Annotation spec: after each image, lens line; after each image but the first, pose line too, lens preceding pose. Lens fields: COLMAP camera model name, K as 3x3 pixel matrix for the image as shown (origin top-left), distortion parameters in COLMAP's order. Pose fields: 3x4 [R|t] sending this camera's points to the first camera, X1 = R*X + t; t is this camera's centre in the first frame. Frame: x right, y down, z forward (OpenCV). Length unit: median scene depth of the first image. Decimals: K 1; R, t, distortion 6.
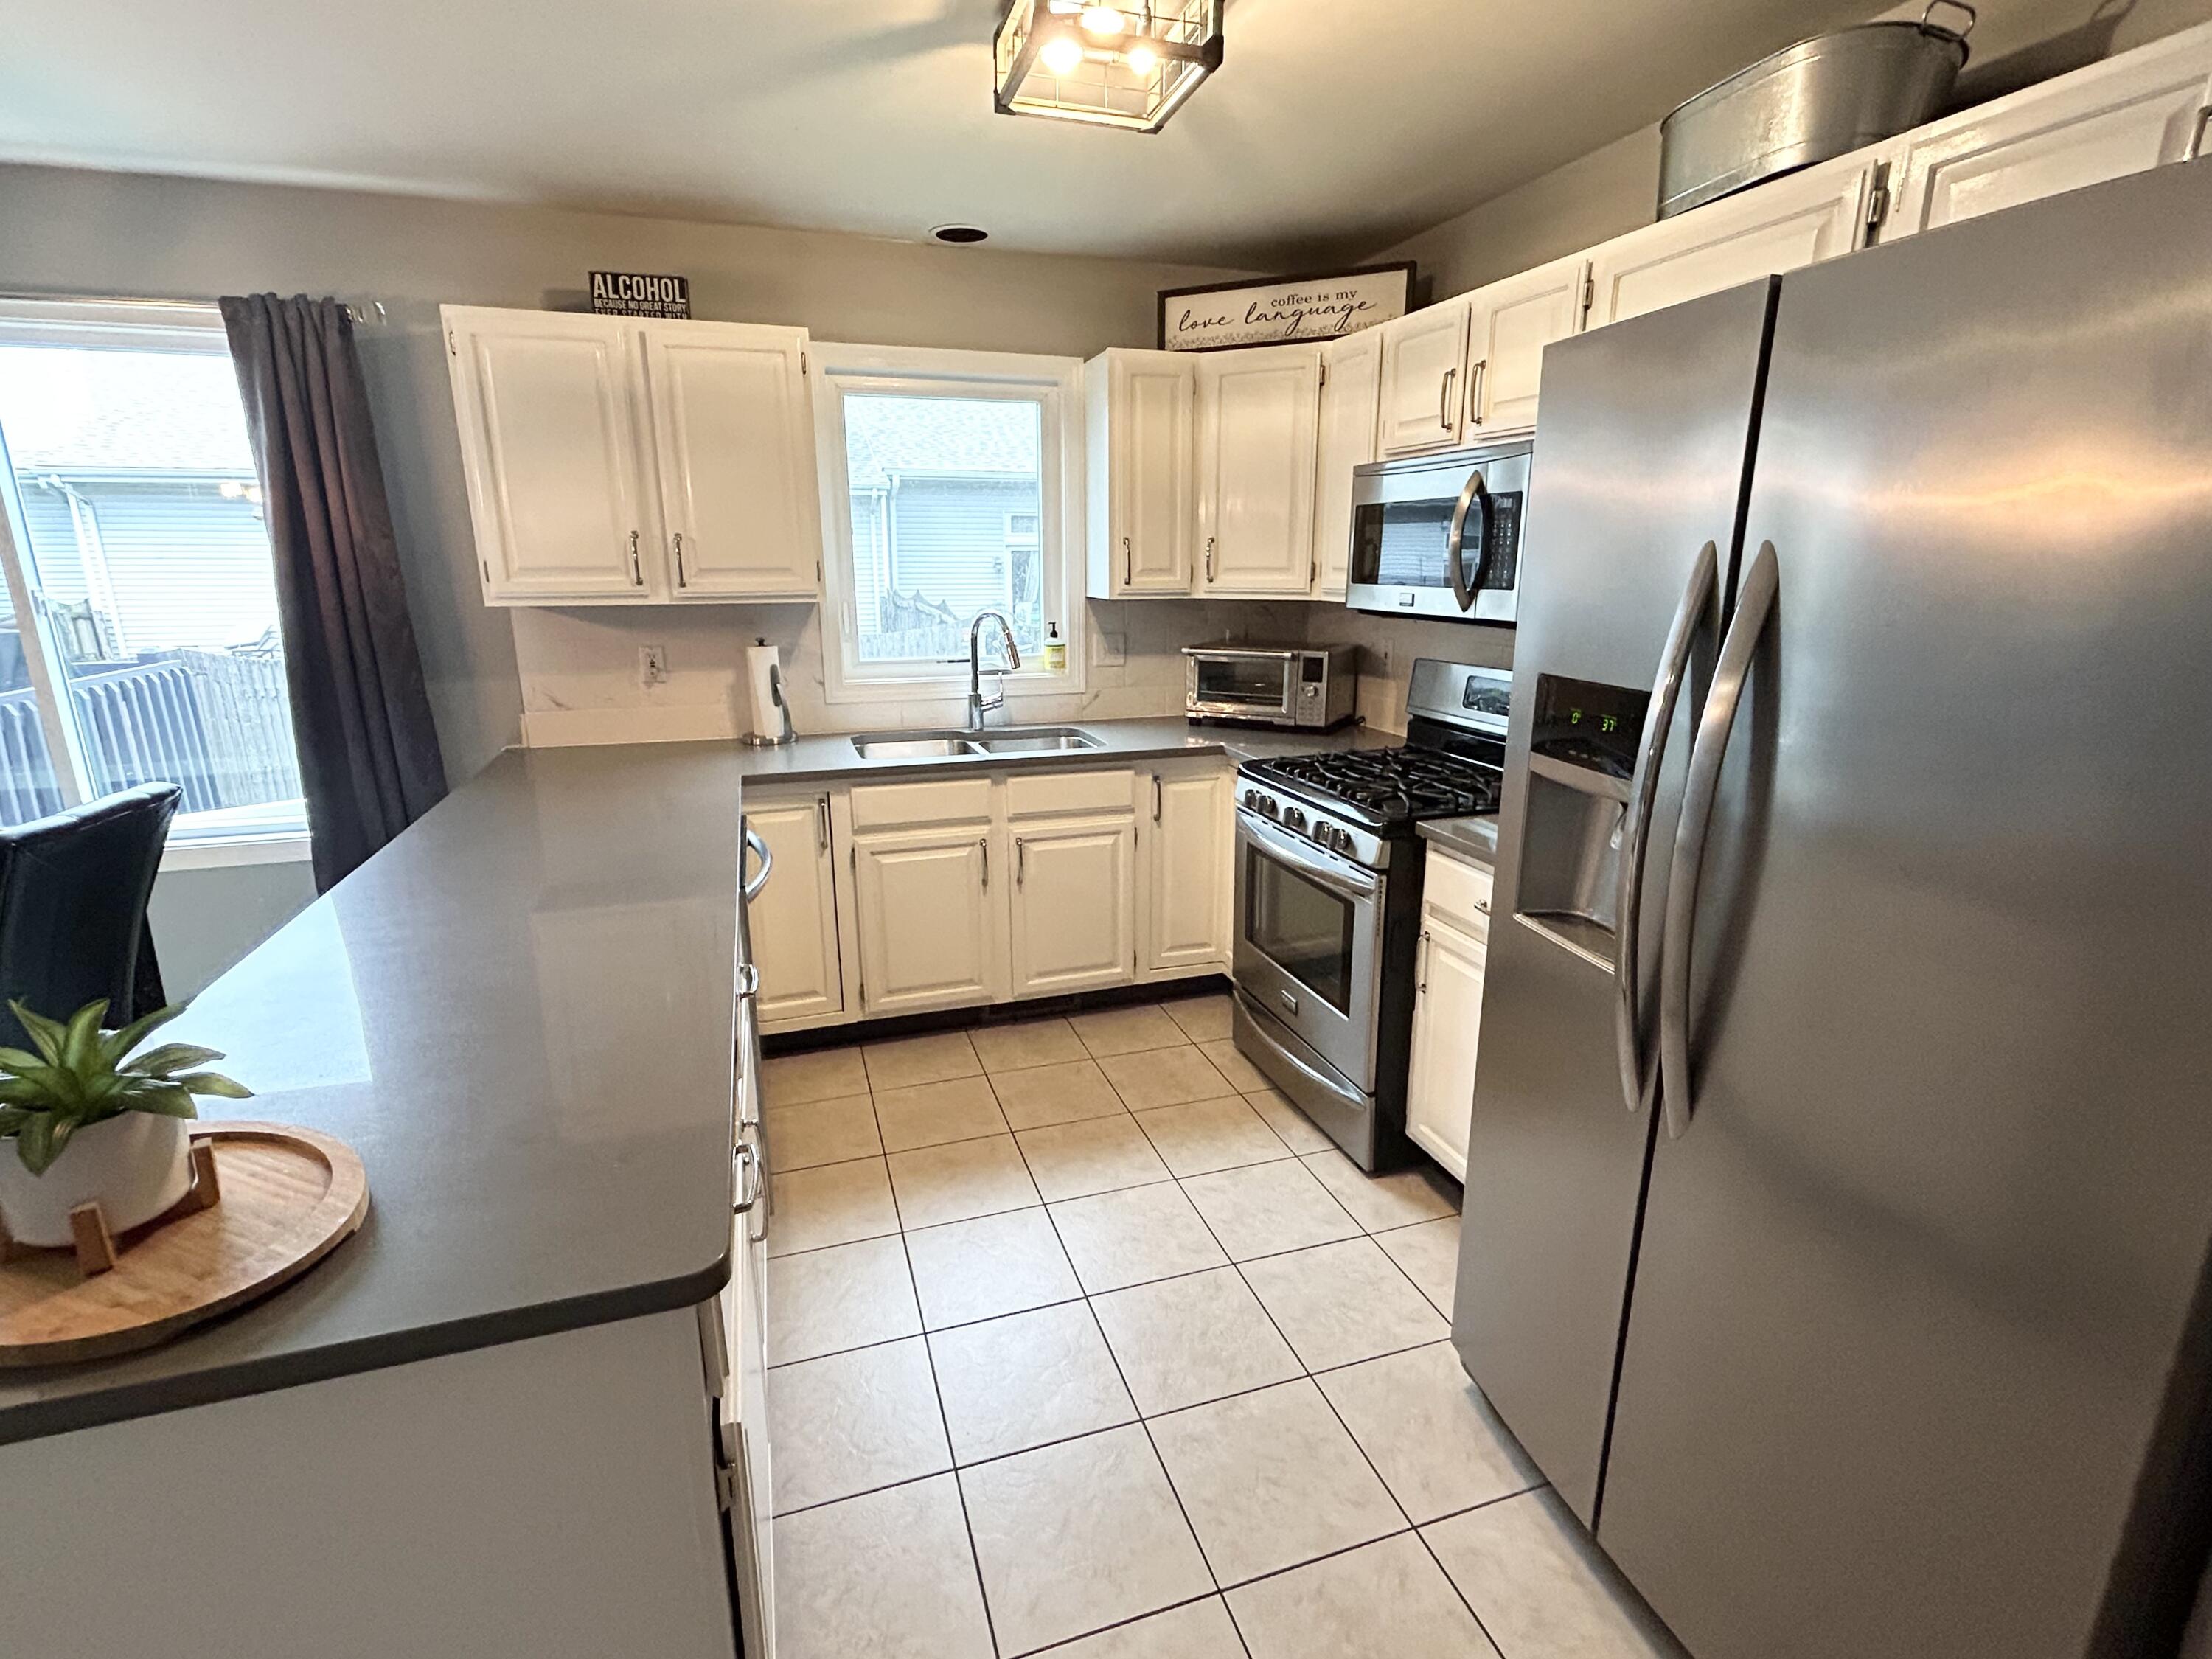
lens RADIAL K [[1033.8, 0, 1104.2], [0, 1033.8, 828.8], [0, 0, 1]] dist [0.002114, 0.000381]
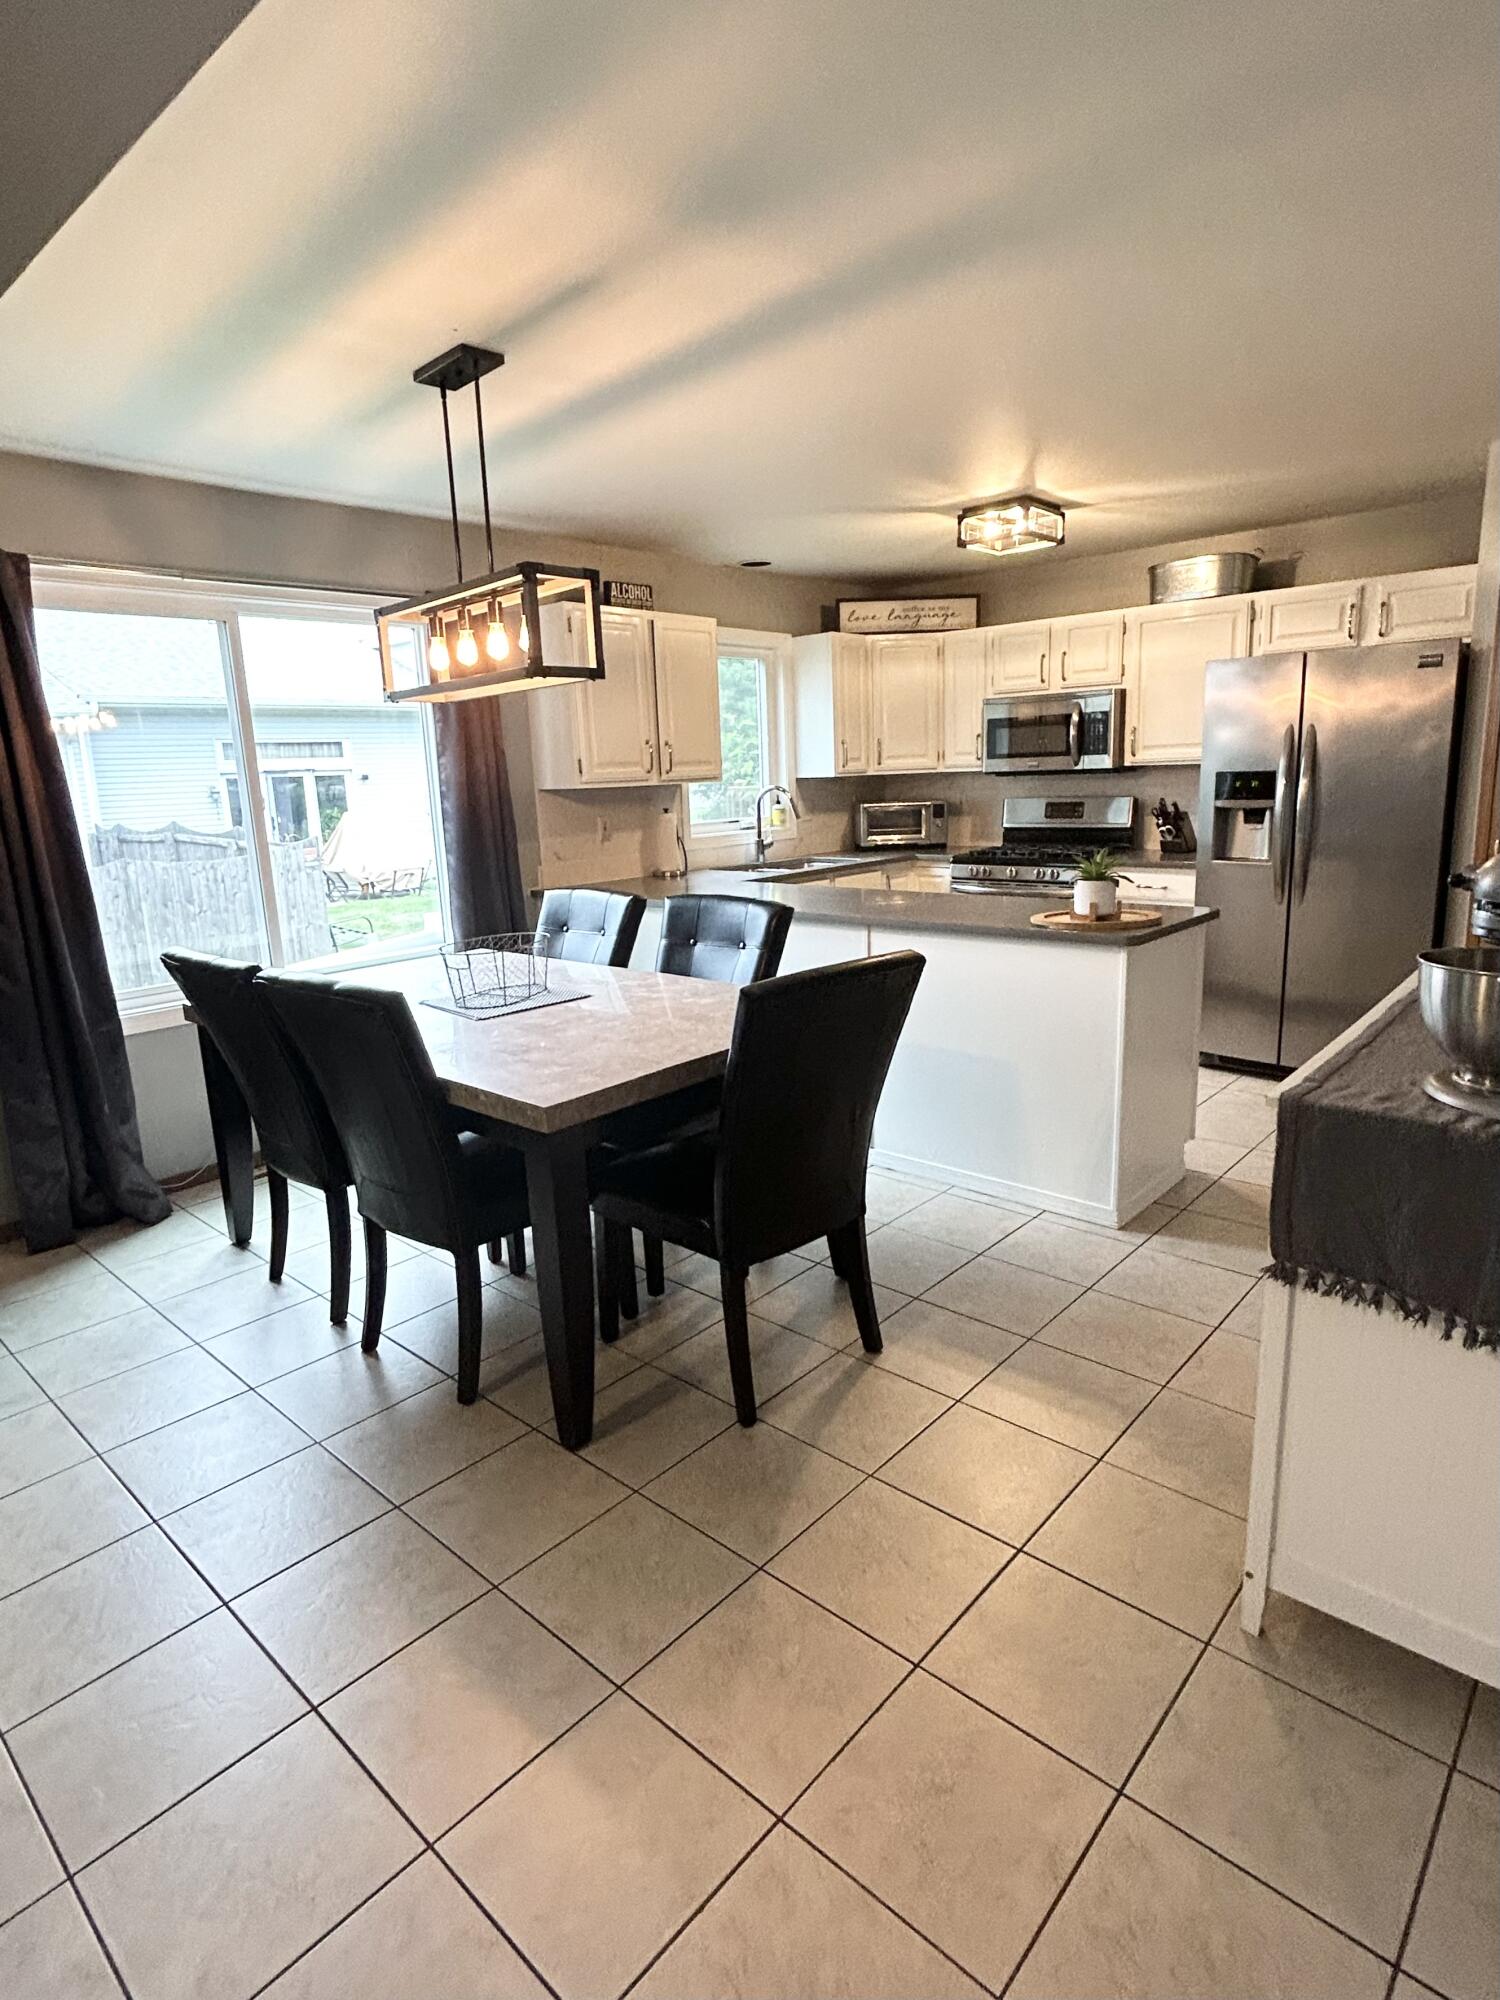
lens RADIAL K [[1053.7, 0, 753.0], [0, 1053.7, 999.3], [0, 0, 1]] dist [0.000067, -0.000483]
pose [[0.868579, -0.136930, 0.476256, -1.116605], [0.161719, 0.986773, -0.011227, 0.152234], [-0.468420, 0.086771, 0.879235, -0.471095]]
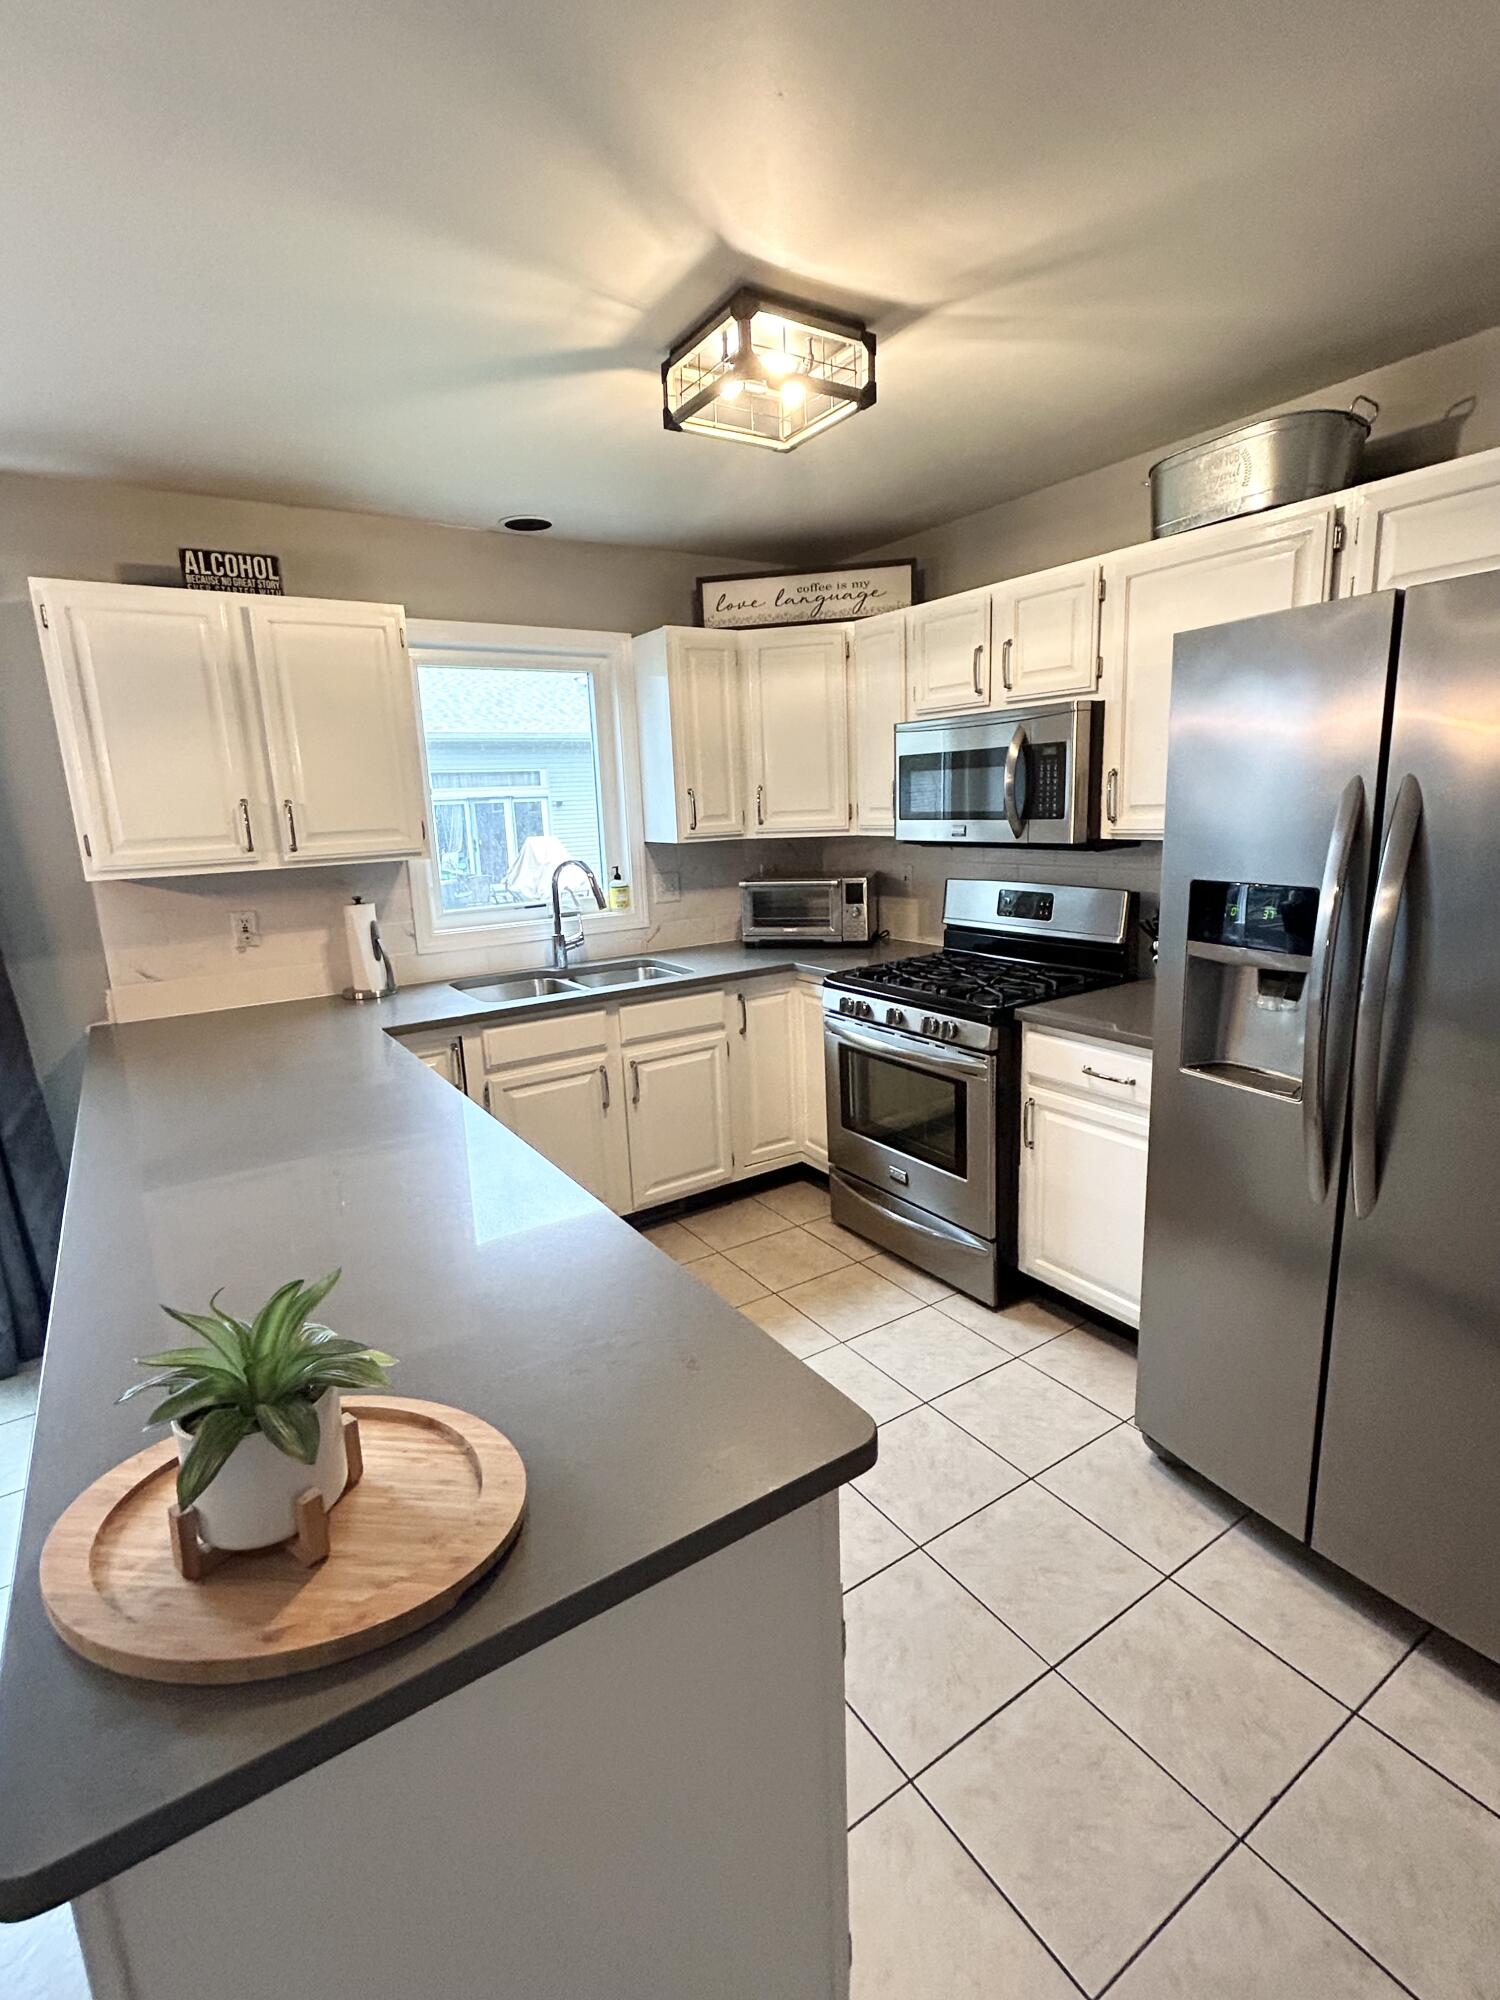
lens RADIAL K [[934.7, 0, 750.4], [0, 934.7, 999.5], [0, 0, 1]] dist [0.002114, 0.000381]
pose [[0.964567, -0.090409, 0.247863, -0.213584], [0.102676, 0.994027, -0.036992, -0.007546], [-0.243038, 0.061130, 0.968089, 0.003729]]
